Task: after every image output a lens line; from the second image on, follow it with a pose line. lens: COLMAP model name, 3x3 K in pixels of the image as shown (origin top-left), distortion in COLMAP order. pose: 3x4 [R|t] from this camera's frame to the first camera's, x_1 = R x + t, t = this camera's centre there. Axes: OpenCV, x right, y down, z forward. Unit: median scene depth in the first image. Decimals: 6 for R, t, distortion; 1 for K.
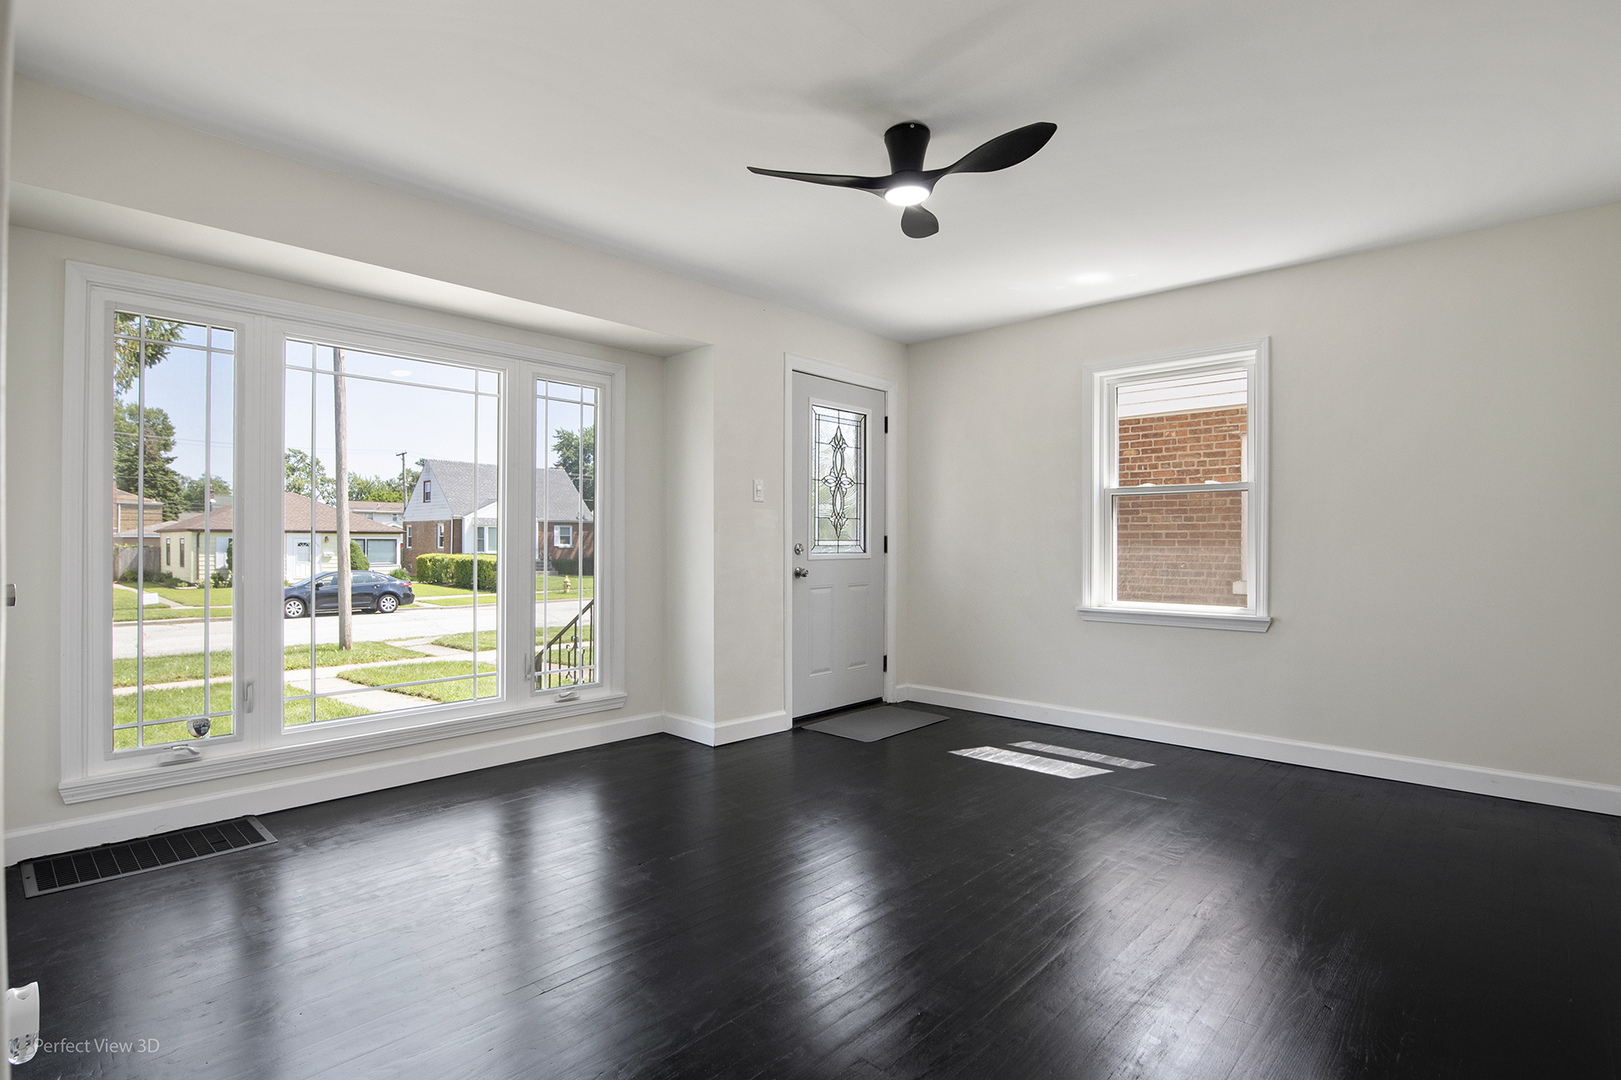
lens RADIAL K [[783.6, 0, 810.5], [0, 783.6, 540.0], [0, 0, 1]] dist [0.002326, 0.000036]
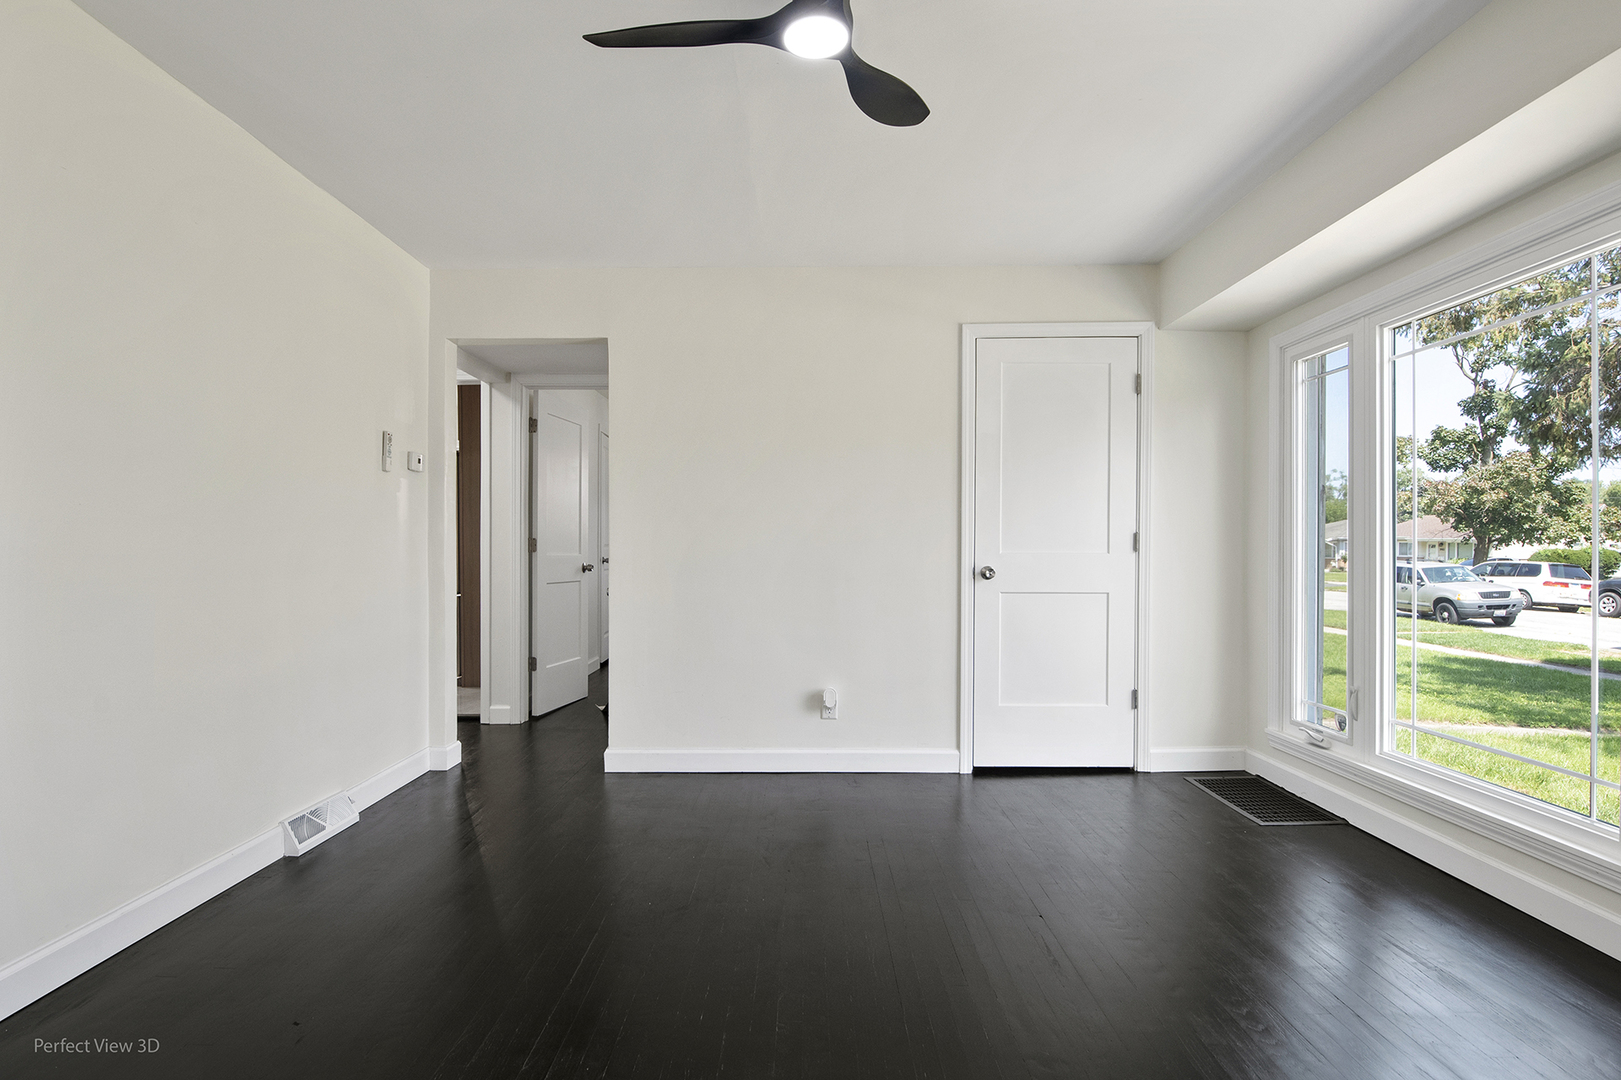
lens RADIAL K [[825.3, 0, 807.0], [0, 825.3, 555.0], [0, 0, 1]] dist [0.000310, -0.000121]
pose [[-0.725161, 0.000673, -0.688579, 0.386831], [-0.002850, 0.999988, 0.003978, 0.005097], [0.688574, 0.004847, -0.725150, 0.960172]]
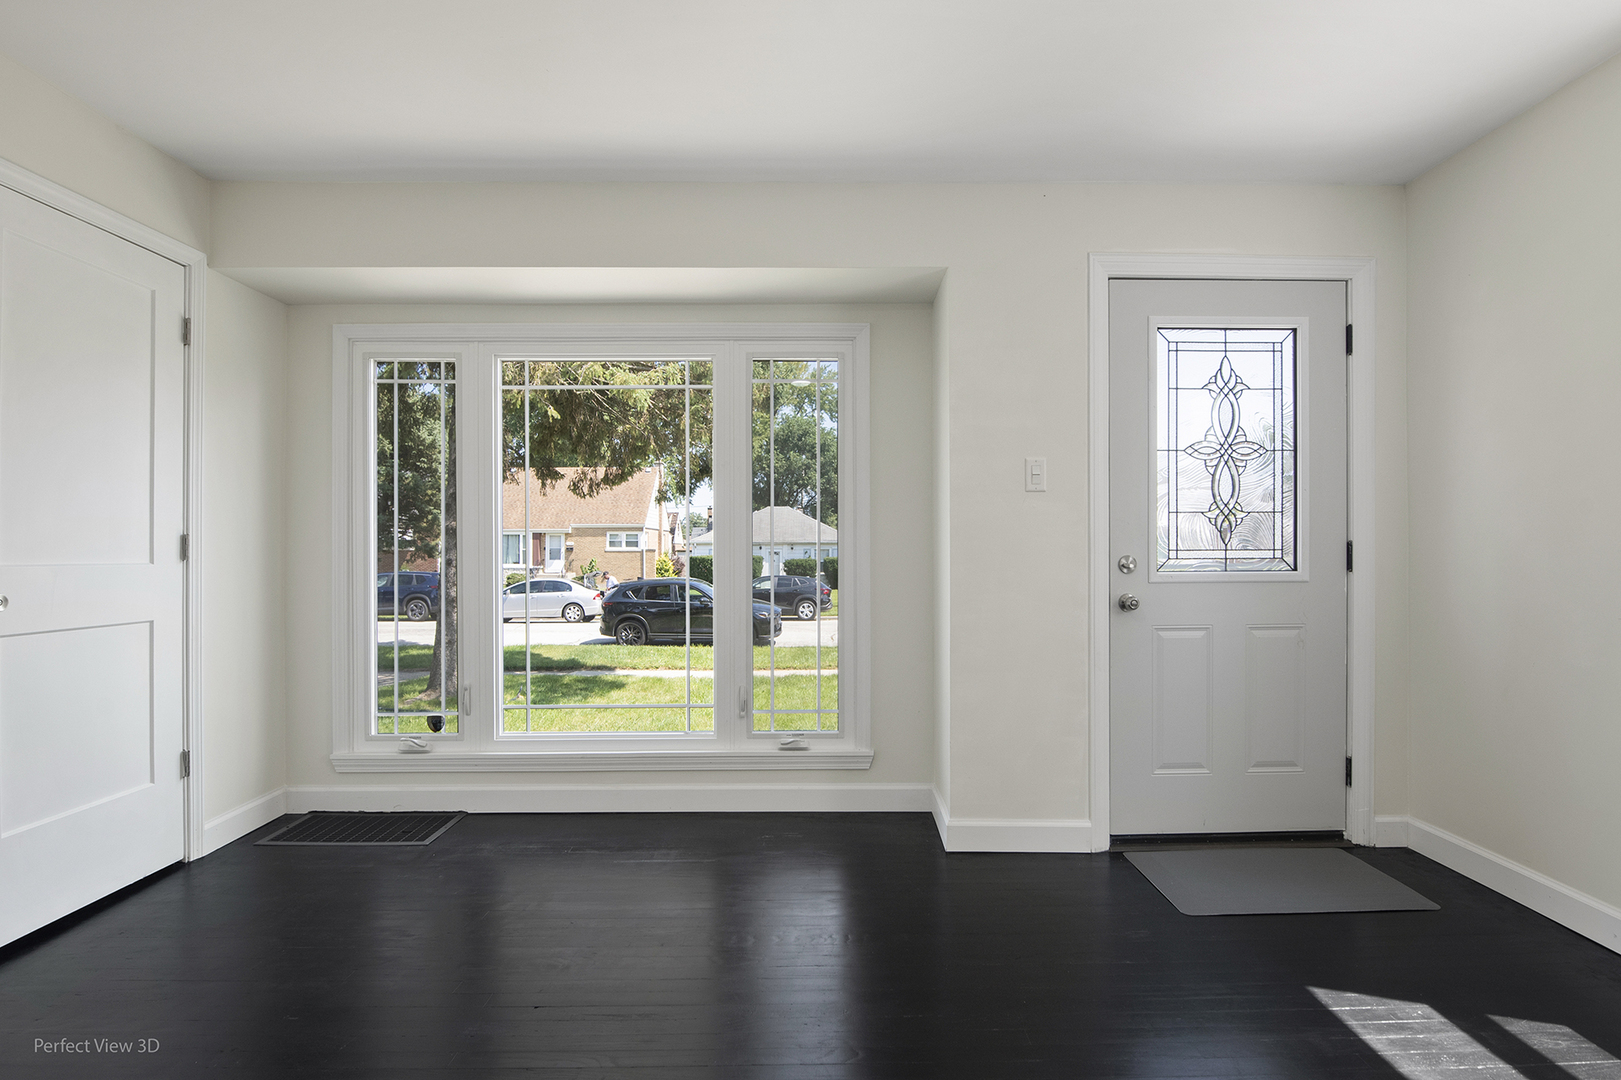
lens RADIAL K [[824.9, 0, 838.1], [0, 824.9, 548.8], [0, 0, 1]] dist [-0.005231, -0.001211]
pose [[0.700388, -0.005588, -0.713740, 0.330403], [0.006800, 0.999976, -0.001157, -0.001736], [0.713730, -0.004043, 0.700410, 0.431092]]
